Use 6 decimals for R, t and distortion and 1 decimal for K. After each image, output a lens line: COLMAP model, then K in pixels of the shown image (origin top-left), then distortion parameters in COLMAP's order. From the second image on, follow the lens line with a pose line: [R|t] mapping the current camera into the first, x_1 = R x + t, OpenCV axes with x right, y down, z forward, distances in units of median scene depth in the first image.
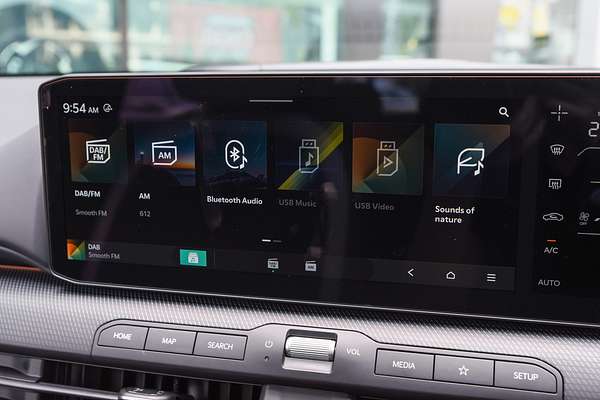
lens RADIAL K [[744.4, 0, 300.0], [0, 744.4, 204.9], [0, 0, 1]] dist [0.013997, 0.000000]
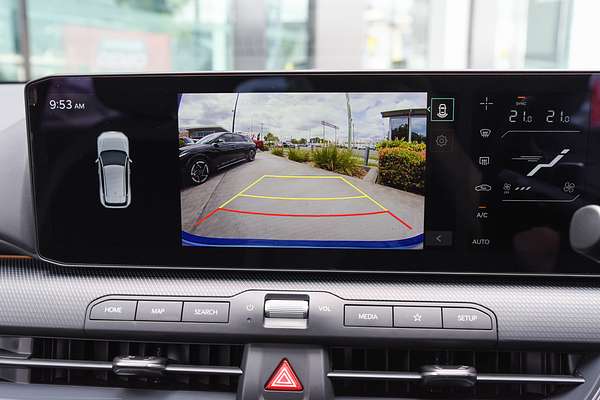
lens RADIAL K [[626.0, 0, 301.3], [0, 626.0, 196.4], [0, 0, 1]] dist [0.010538, 0.000000]
pose [[0.981783, -0.040746, 0.185586, -0.134554], [0.036672, 0.999006, 0.025332, -0.006578], [-0.186434, -0.018065, 0.982301, 0.035416]]
